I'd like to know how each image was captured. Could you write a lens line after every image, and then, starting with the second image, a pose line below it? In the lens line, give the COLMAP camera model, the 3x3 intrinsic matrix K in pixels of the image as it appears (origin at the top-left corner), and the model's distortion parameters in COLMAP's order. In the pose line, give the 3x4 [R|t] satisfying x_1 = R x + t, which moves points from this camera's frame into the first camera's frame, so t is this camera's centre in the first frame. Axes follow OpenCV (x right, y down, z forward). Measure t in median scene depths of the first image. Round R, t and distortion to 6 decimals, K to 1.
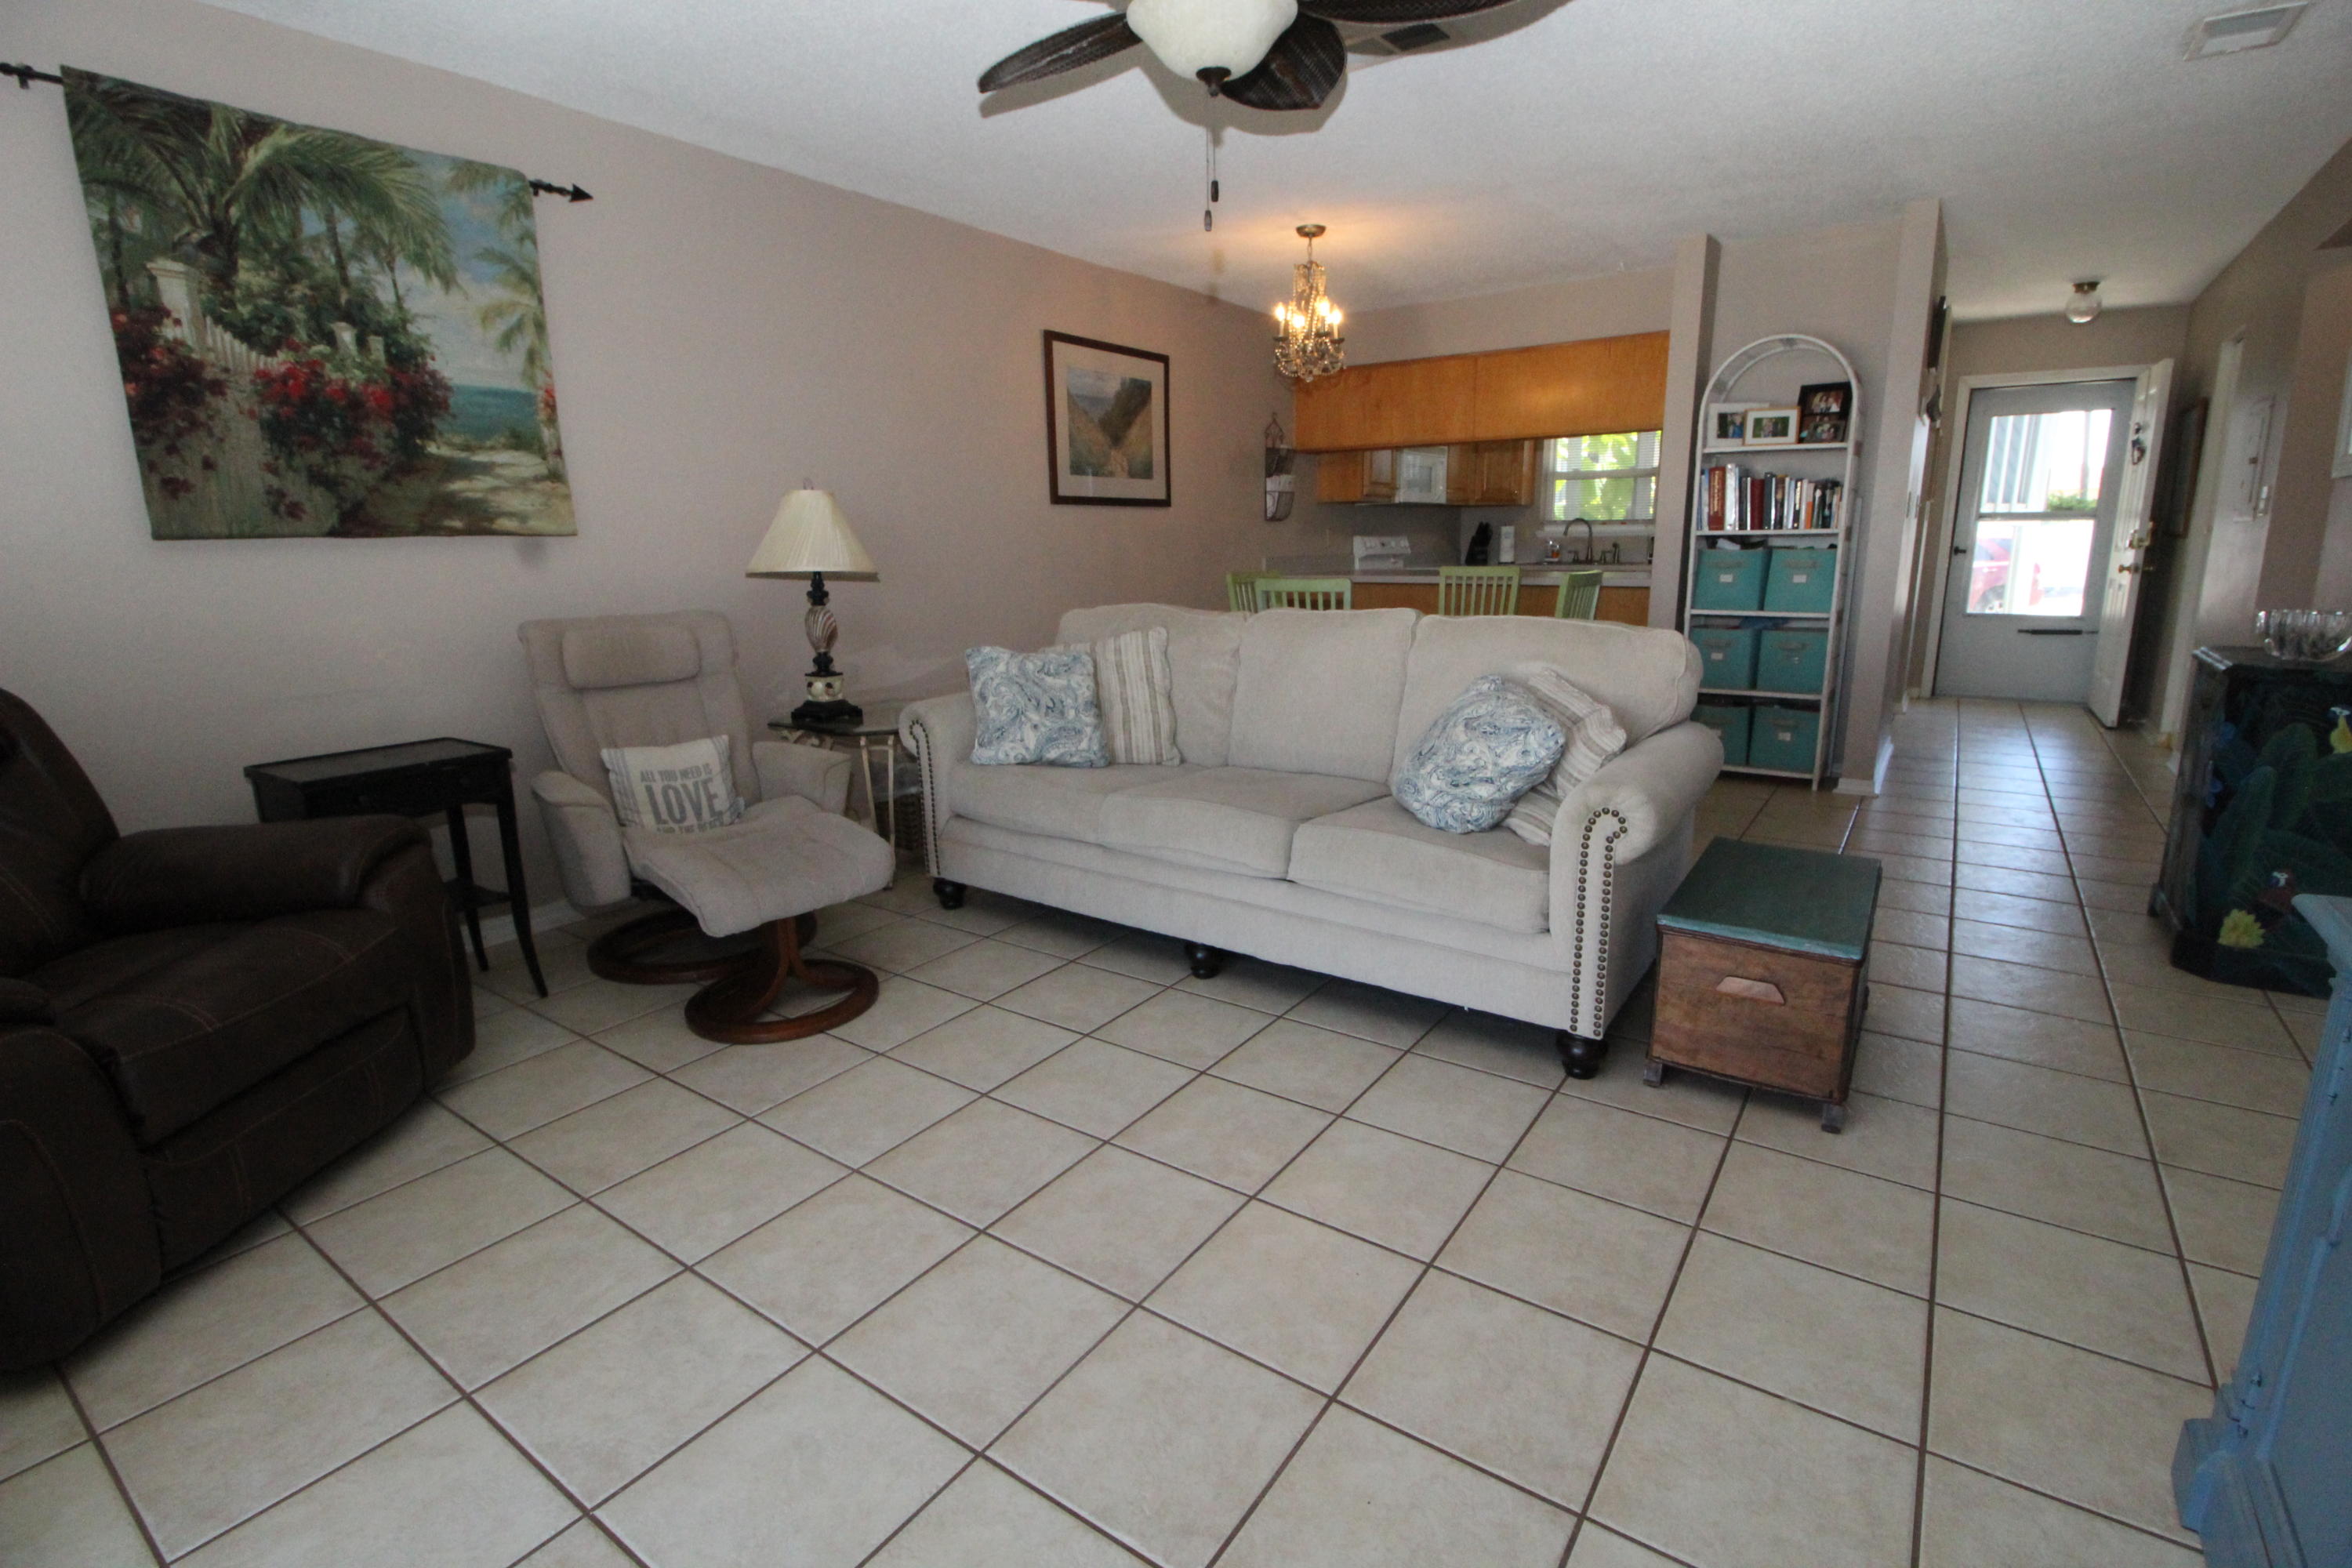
lens RADIAL K [[1089.5, 0, 1191.2], [0, 1089.5, 779.1], [0, 0, 1]] dist [-0.002684, -0.010368]
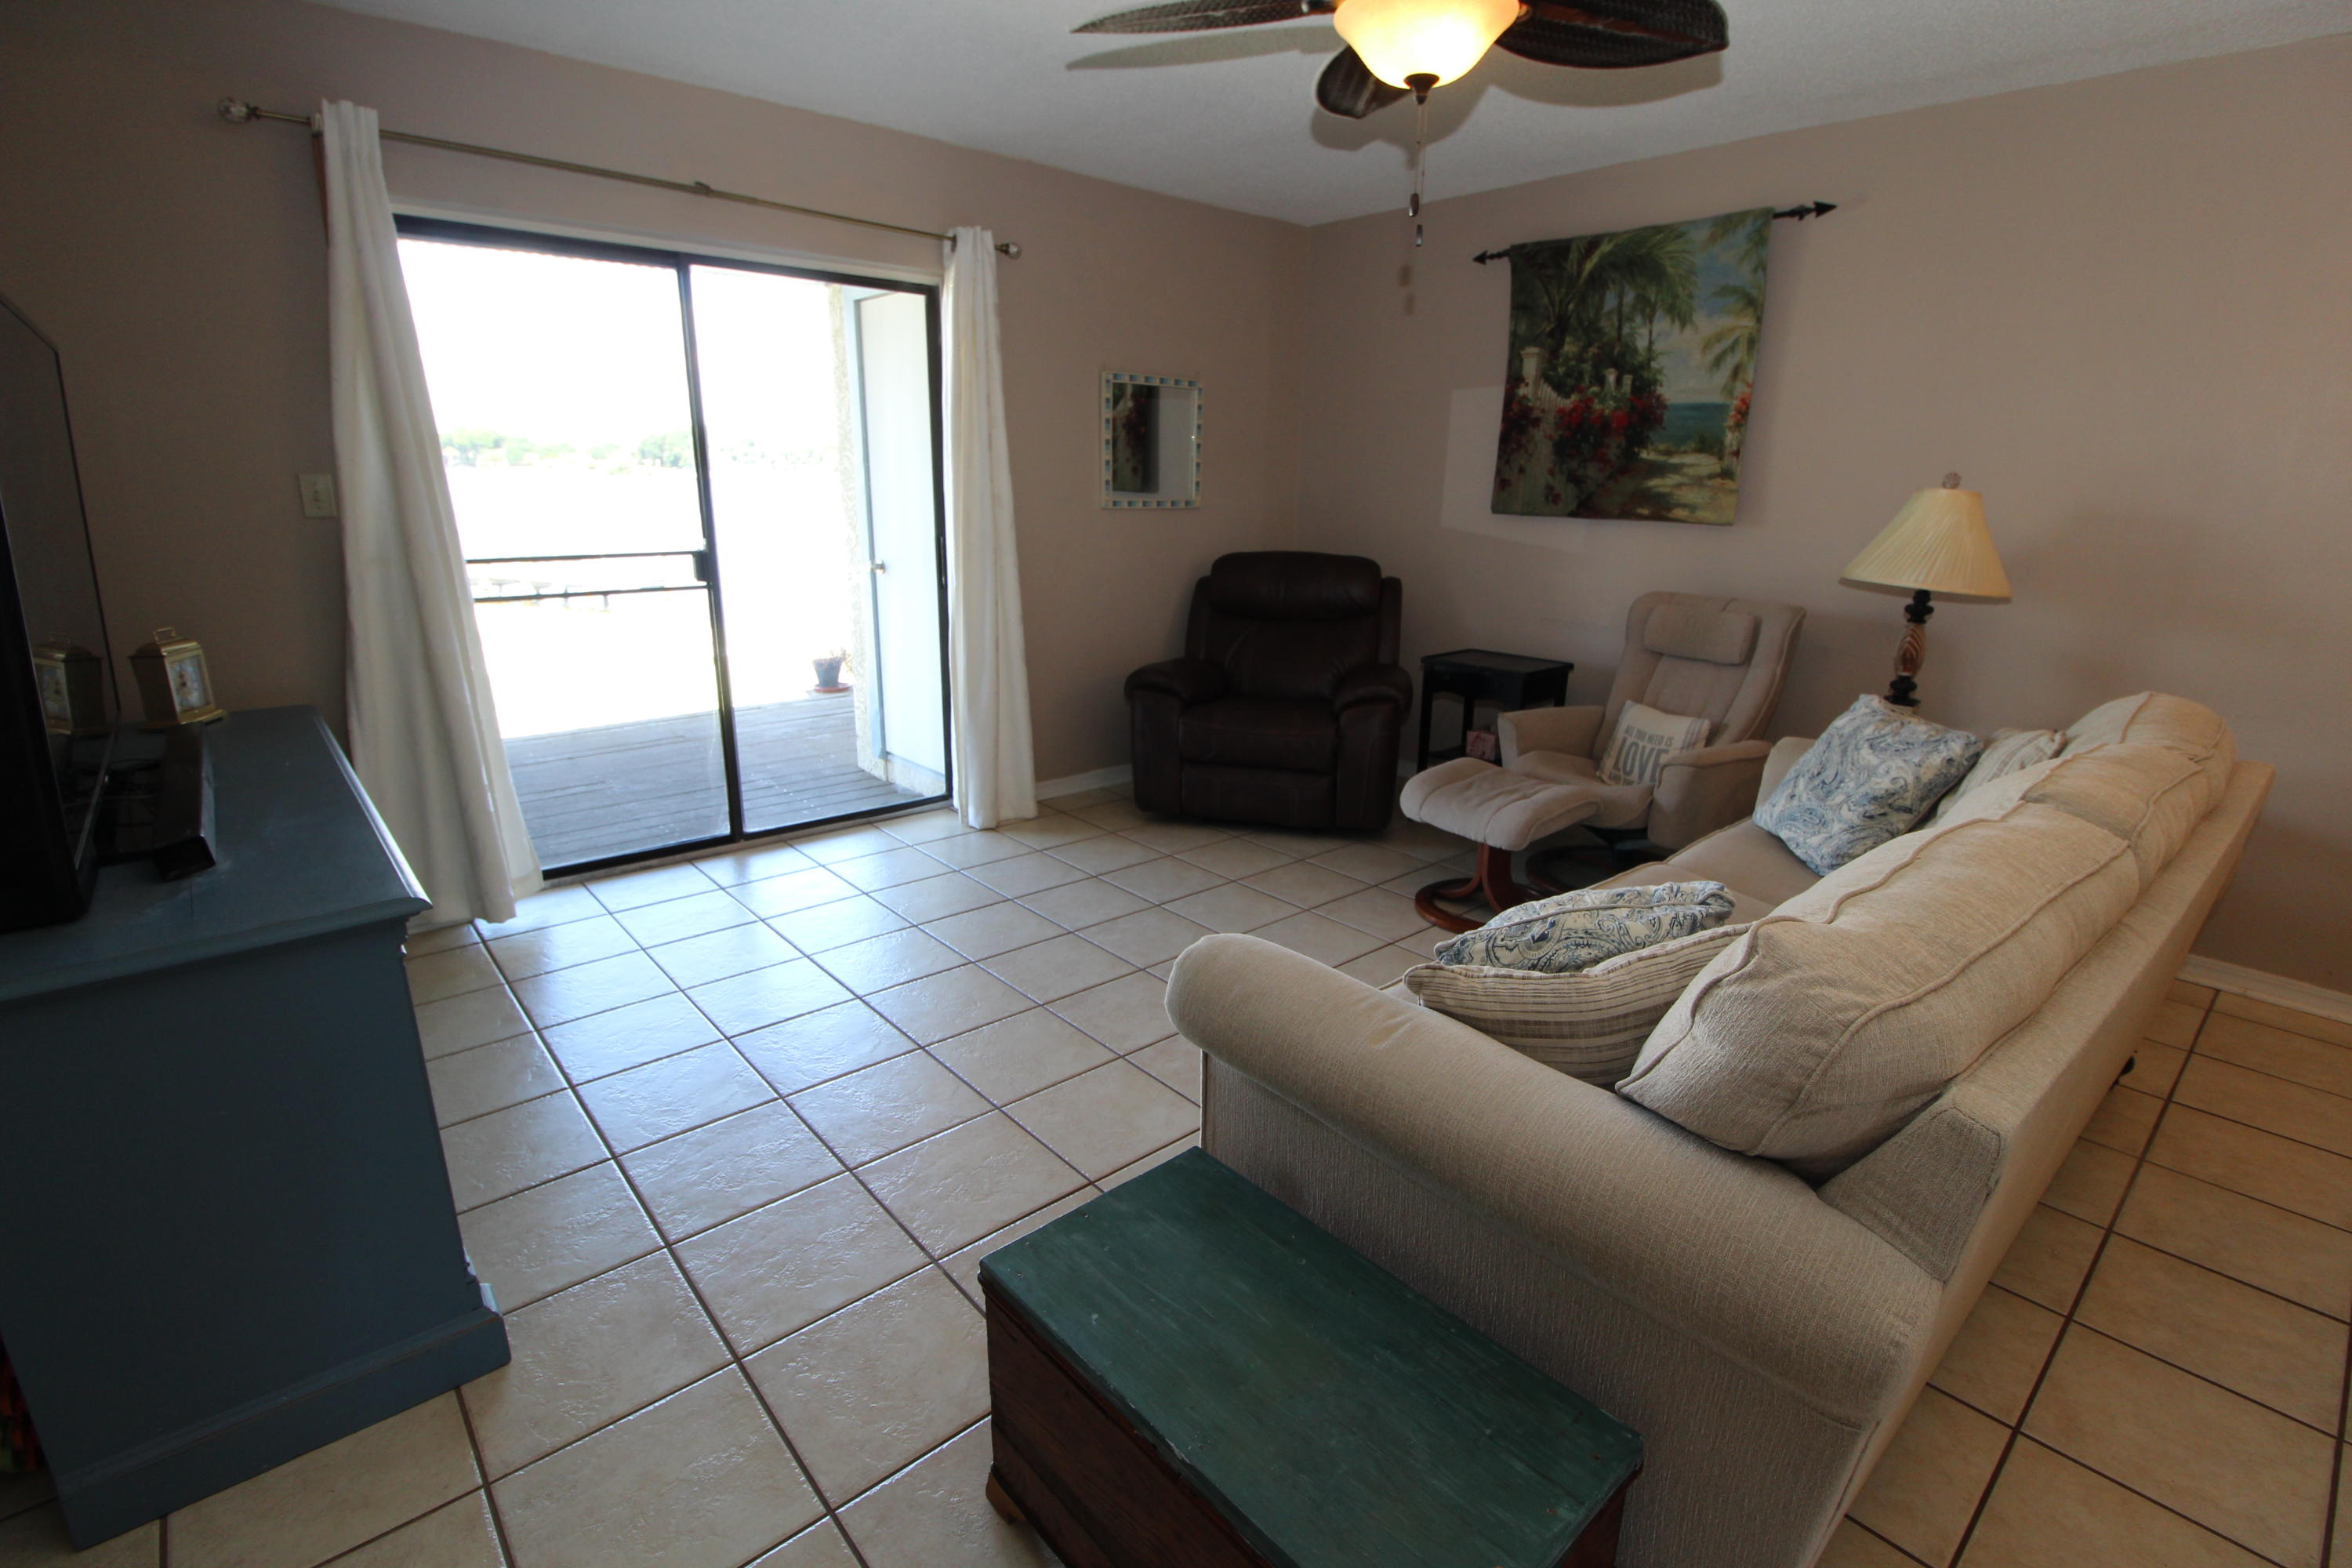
lens RADIAL K [[1089.5, 0, 1193.8], [0, 1089.5, 778.8], [0, 0, 1]] dist [-0.002684, -0.010368]
pose [[-0.235047, 0.270734, -0.933518, 0.729418], [-0.224513, 0.919331, 0.323149, -0.228917], [0.945699, 0.285542, -0.155303, 0.742142]]
